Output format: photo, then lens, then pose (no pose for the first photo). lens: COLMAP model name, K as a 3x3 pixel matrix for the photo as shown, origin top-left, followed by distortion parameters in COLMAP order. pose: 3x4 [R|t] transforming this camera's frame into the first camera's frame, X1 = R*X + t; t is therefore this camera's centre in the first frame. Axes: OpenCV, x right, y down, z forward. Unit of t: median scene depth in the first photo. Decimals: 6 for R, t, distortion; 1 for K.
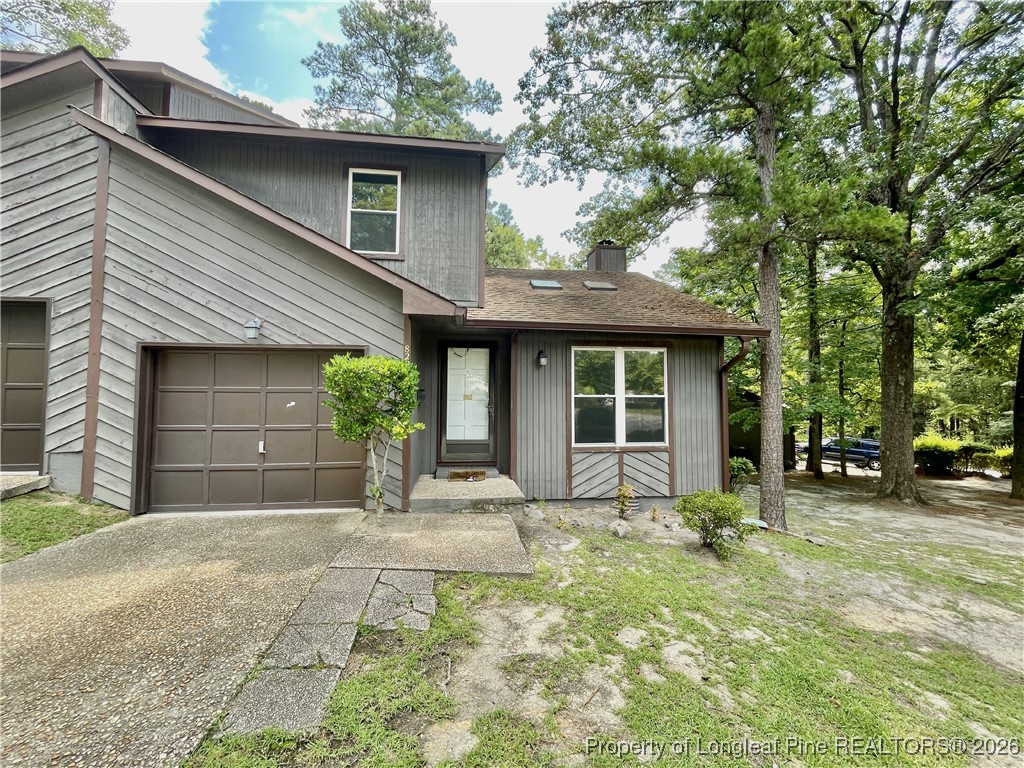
lens RADIAL K [[416.3, 0, 512.5], [0, 416.3, 382.6], [0, 0, 1]] dist [-0.001969, 0.000333]
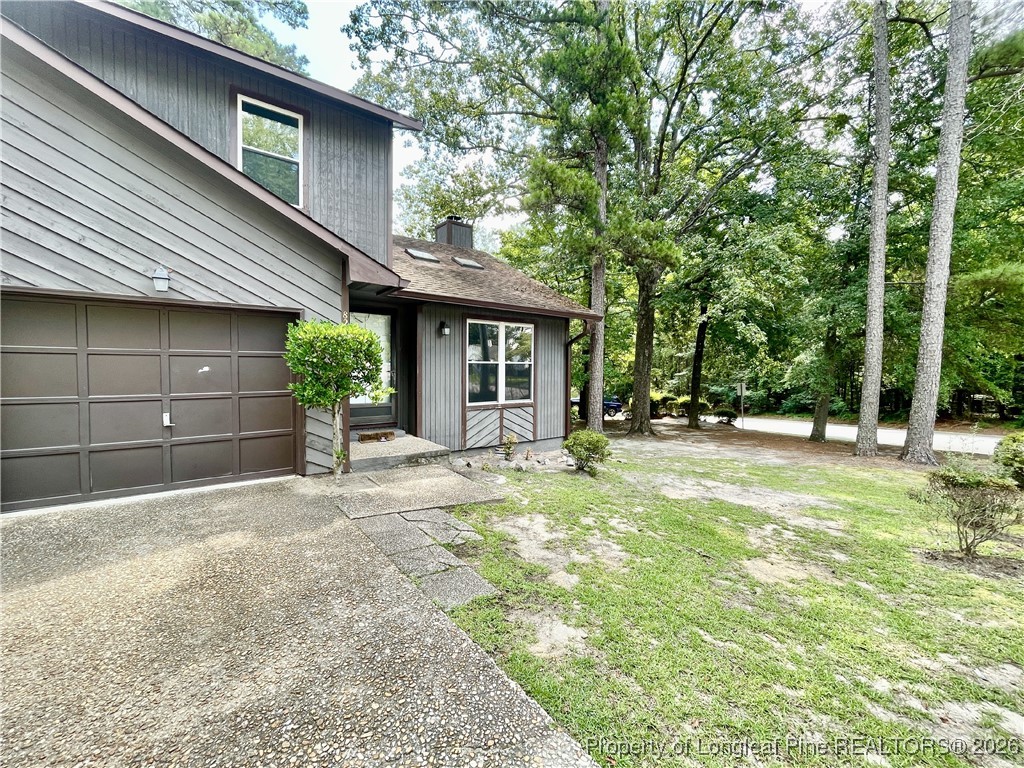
lens RADIAL K [[416.3, 0, 511.7], [0, 416.3, 383.0], [0, 0, 1]] dist [-0.001969, 0.000333]
pose [[0.869772, -0.014520, 0.493241, -0.322088], [-0.029908, 0.996178, 0.082066, -0.009067], [-0.492547, -0.086130, 0.866013, -0.069286]]
